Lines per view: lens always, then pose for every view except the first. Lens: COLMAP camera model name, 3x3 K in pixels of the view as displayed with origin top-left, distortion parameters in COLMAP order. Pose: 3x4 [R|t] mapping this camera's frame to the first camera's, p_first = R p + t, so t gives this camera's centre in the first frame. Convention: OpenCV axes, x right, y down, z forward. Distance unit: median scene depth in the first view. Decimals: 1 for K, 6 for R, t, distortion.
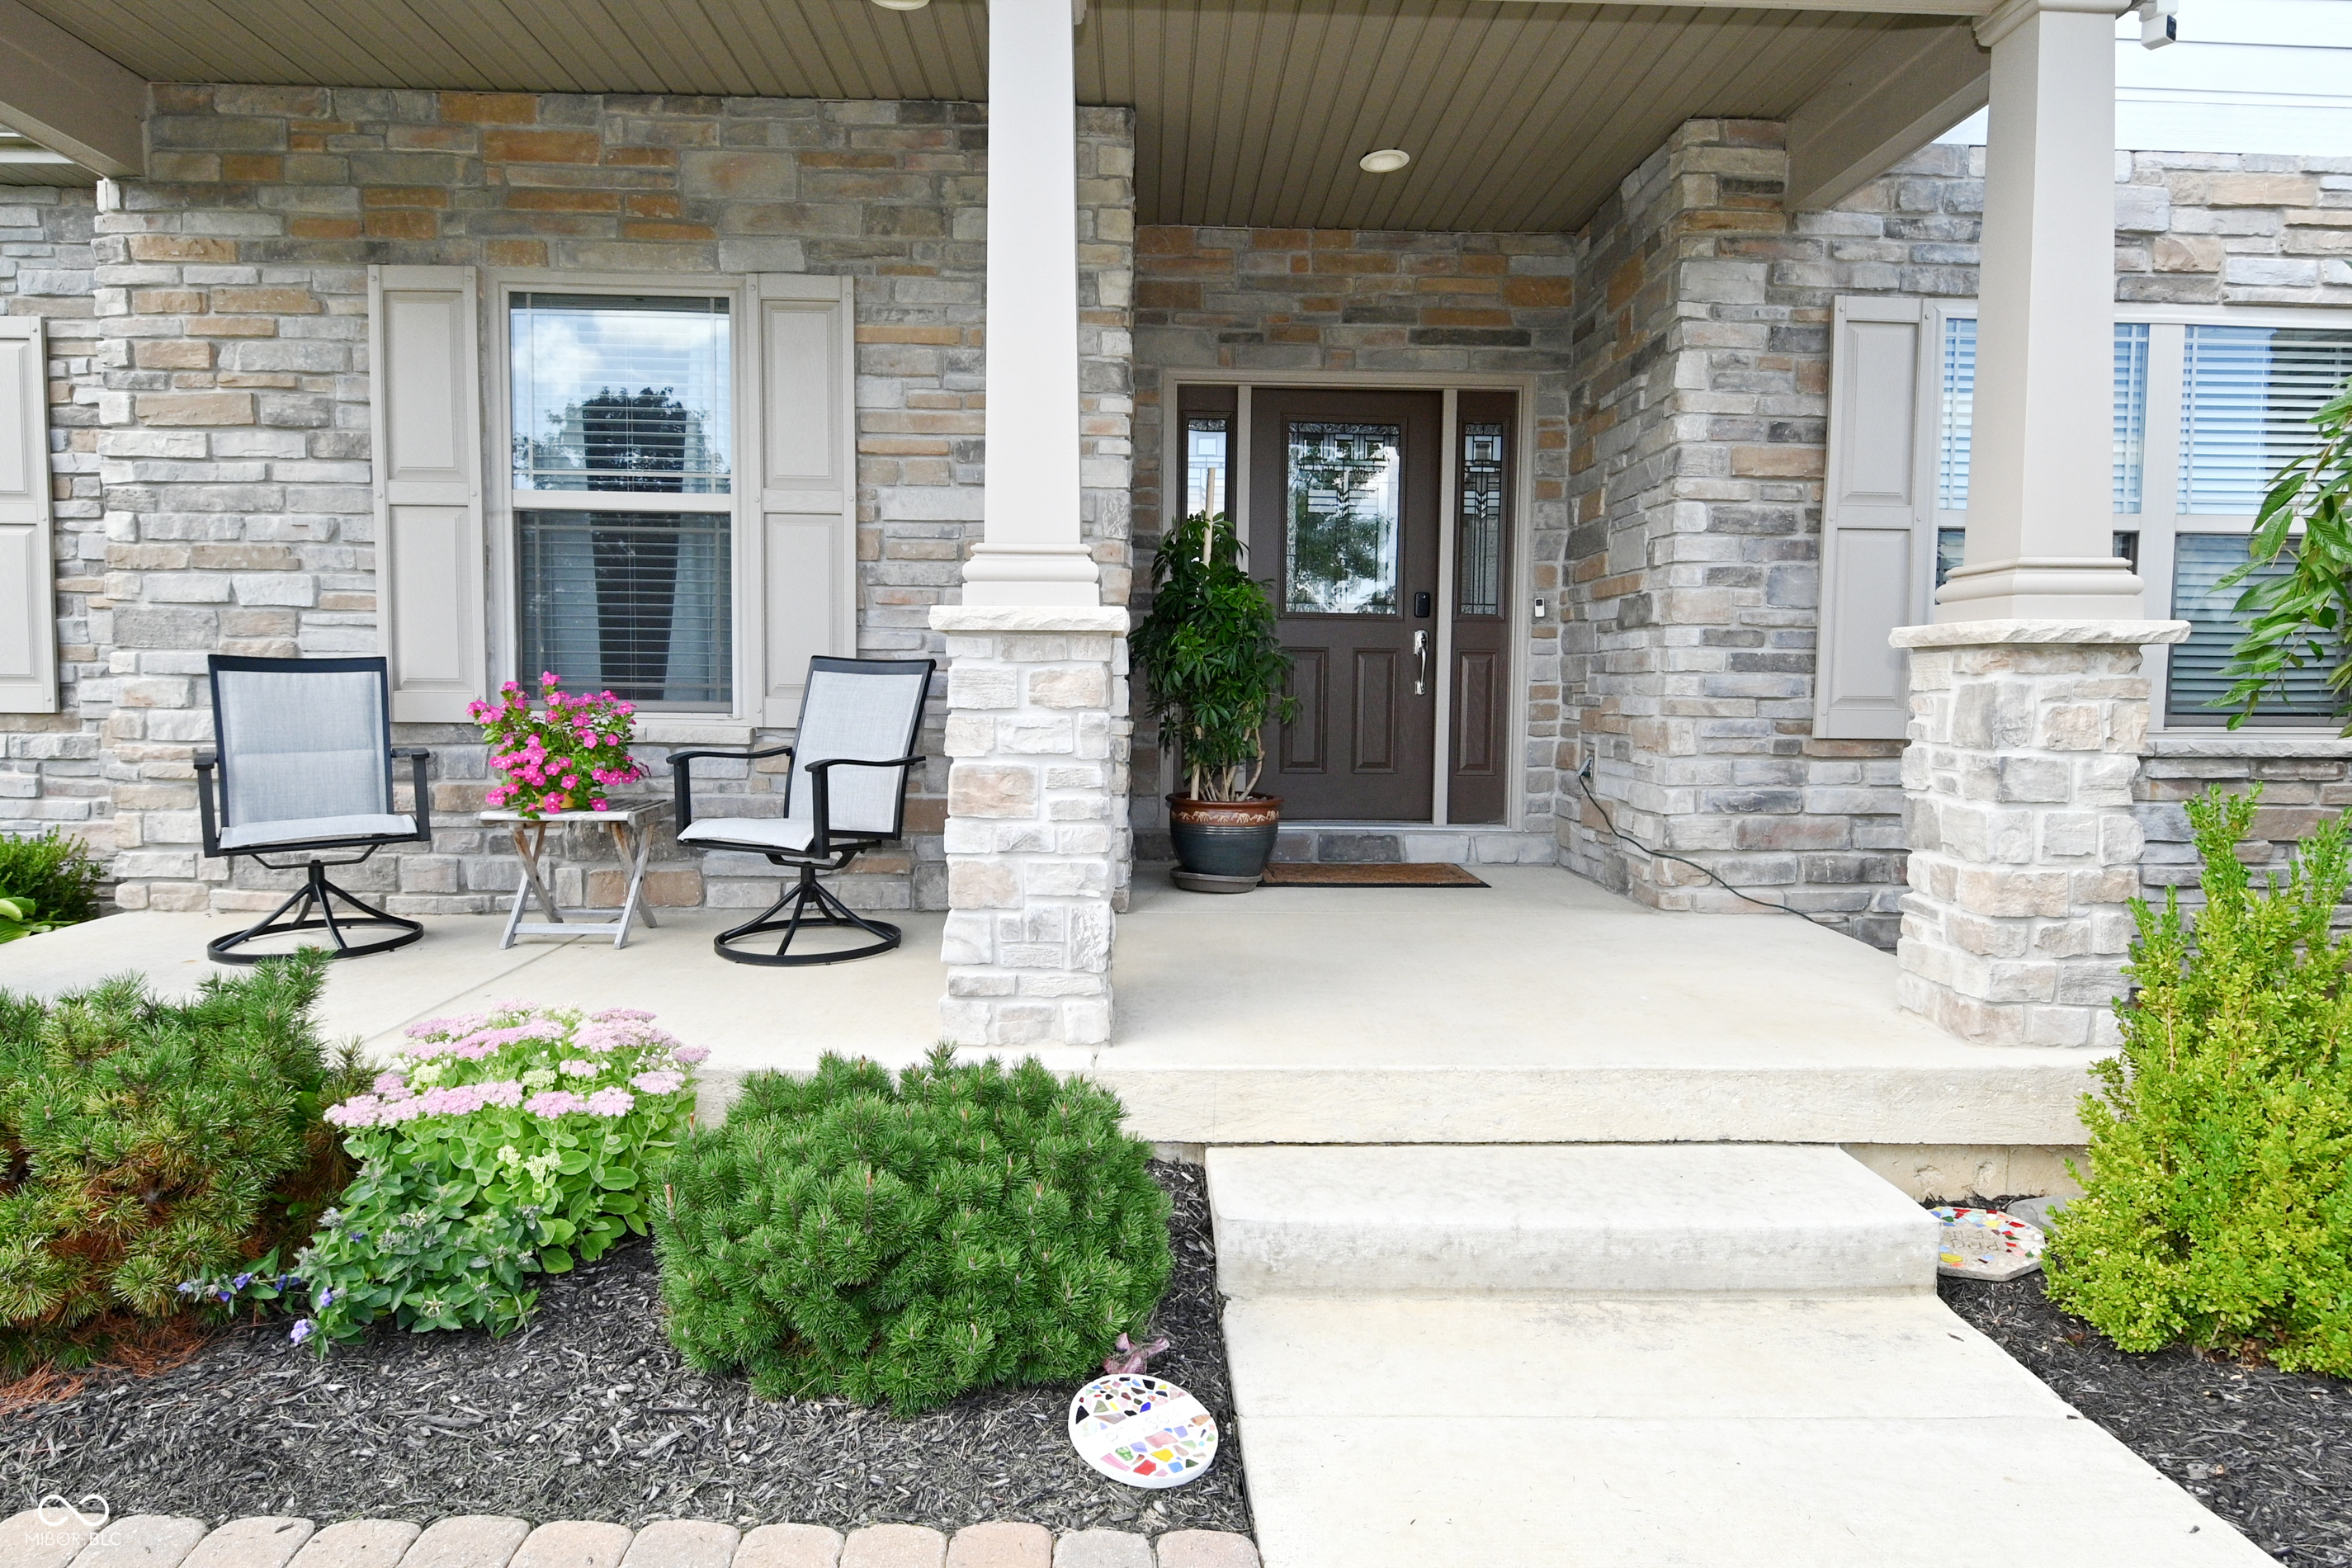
lens RADIAL K [[1211.9, 0, 1180.4], [0, 1211.9, 761.5], [0, 0, 1]] dist [-0.001677, -0.002045]
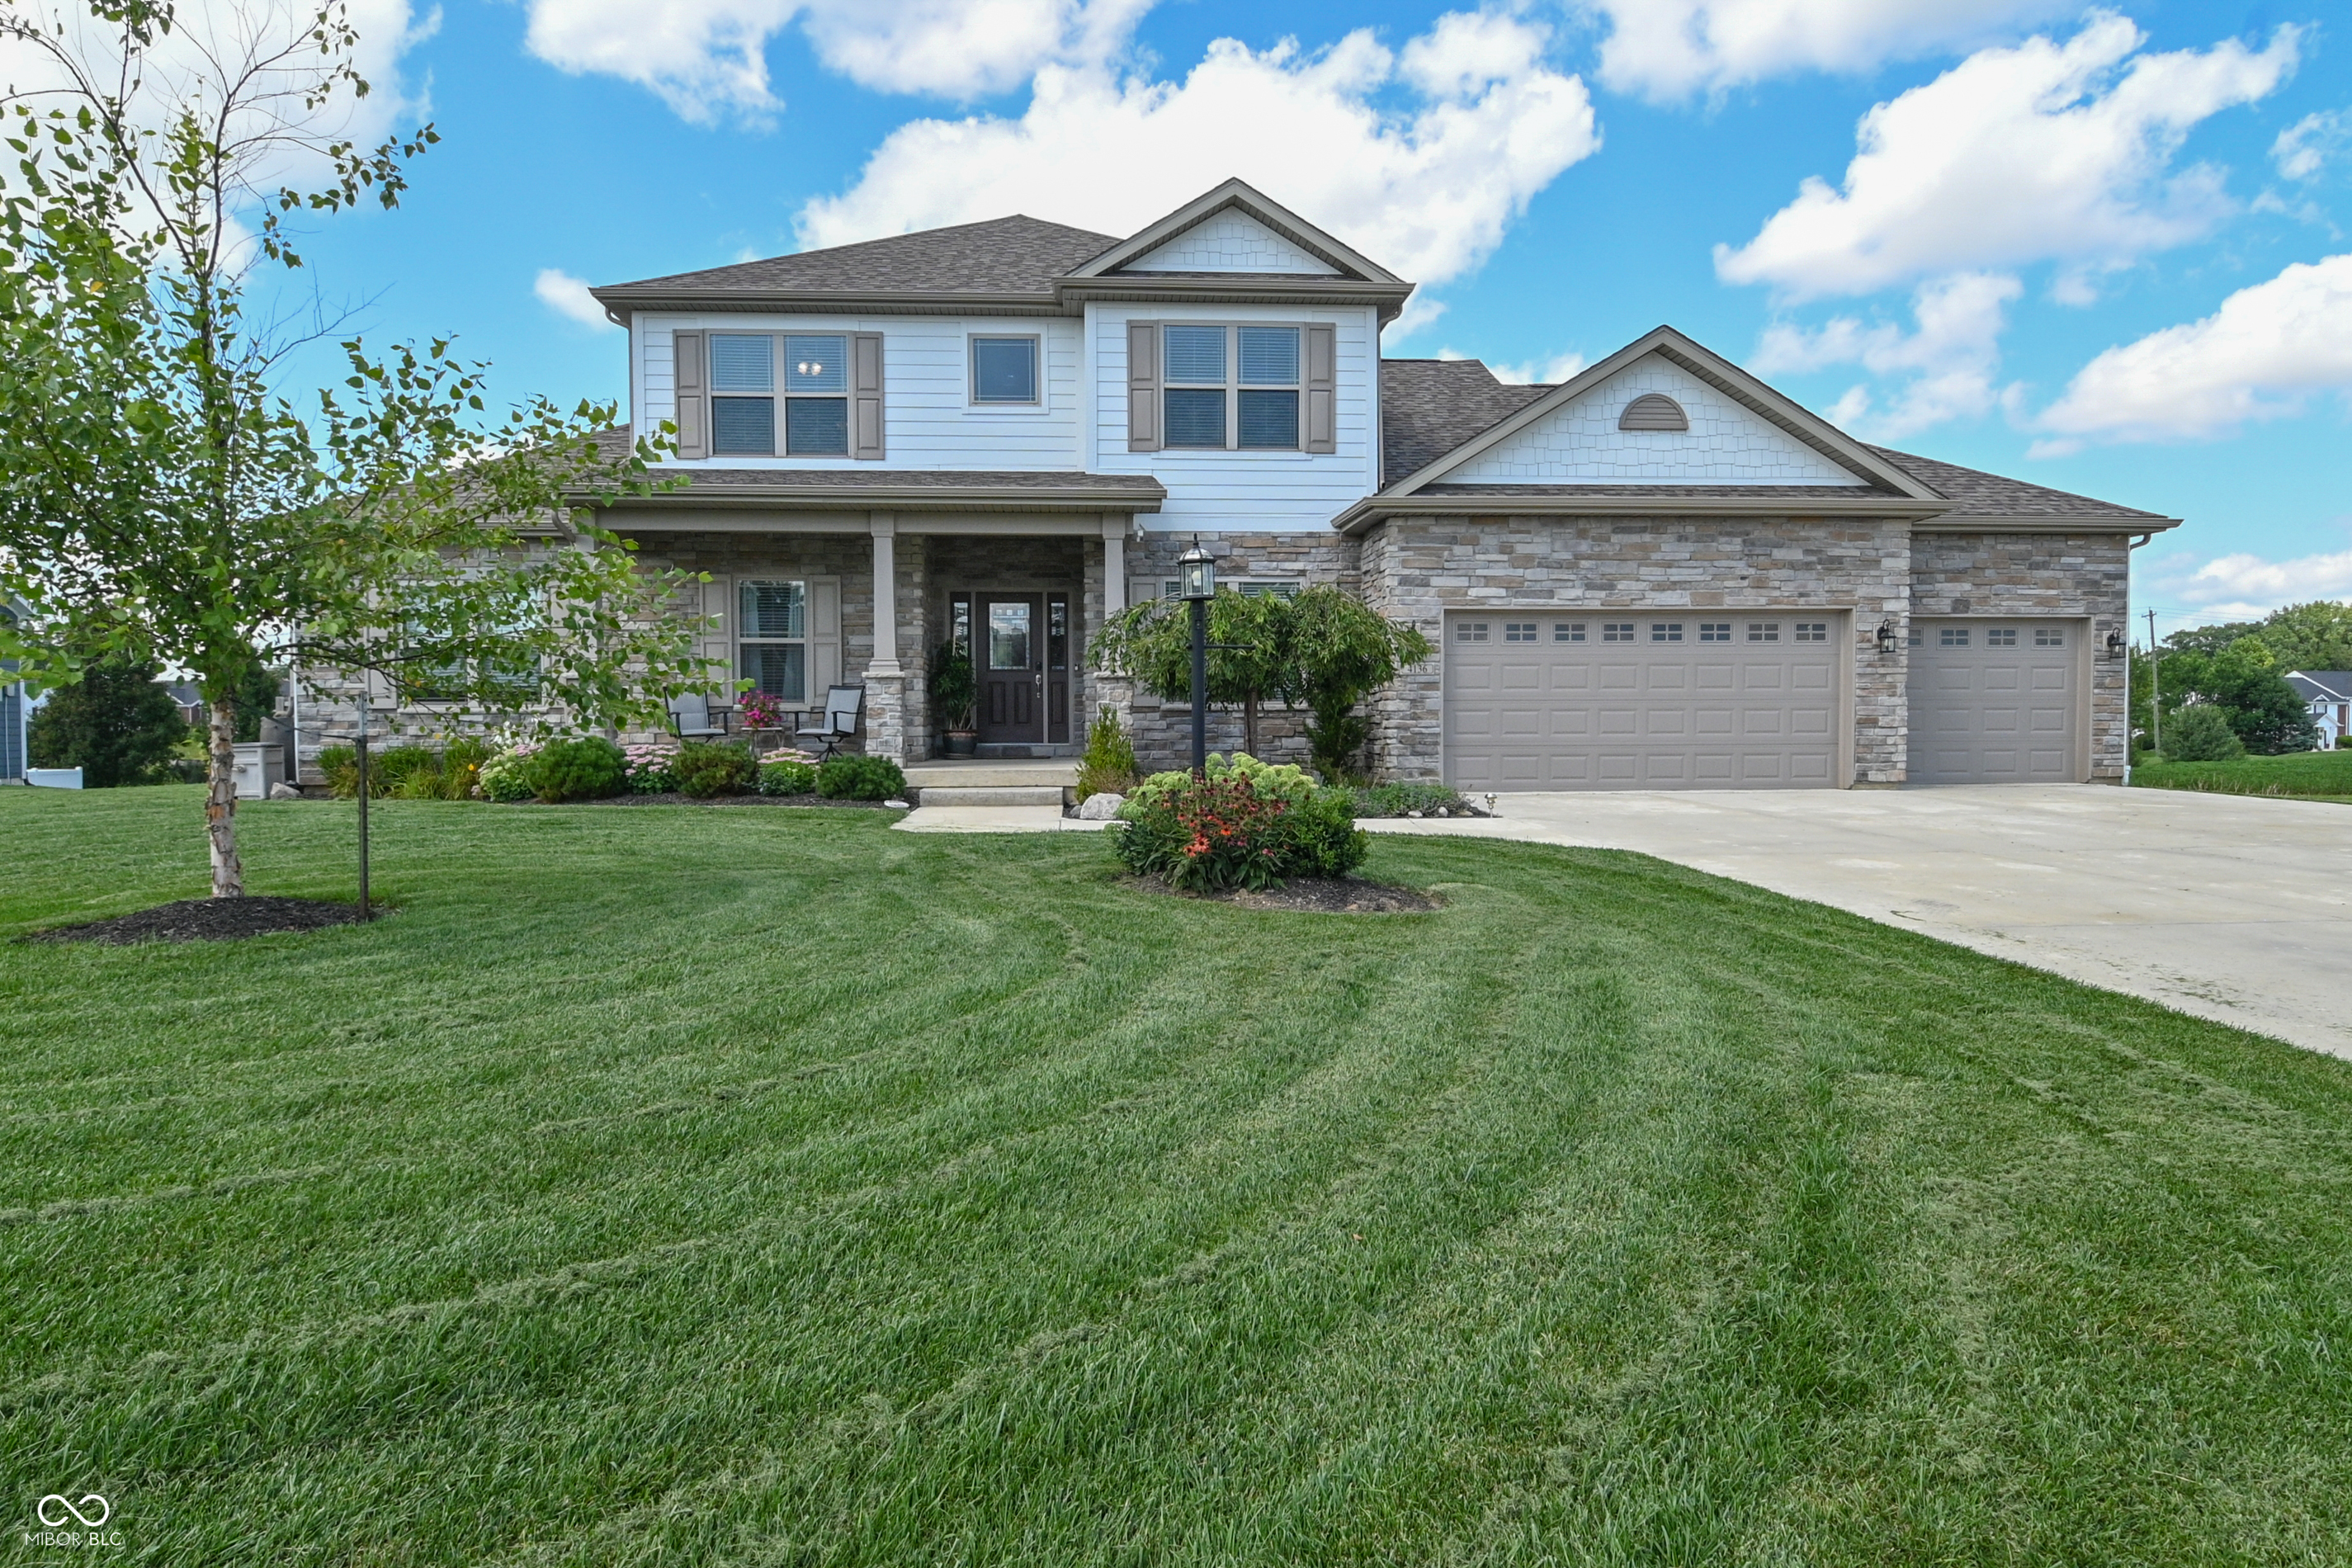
lens RADIAL K [[1232.1, 0, 1176.0], [0, 1232.1, 784.0], [0, 0, 1]] dist [0.006005, -0.022836]
pose [[0.999385, -0.014903, 0.031730, 0.559911], [0.015469, 0.999724, -0.017661, 0.267962], [-0.031458, 0.018141, 0.999340, -2.501109]]
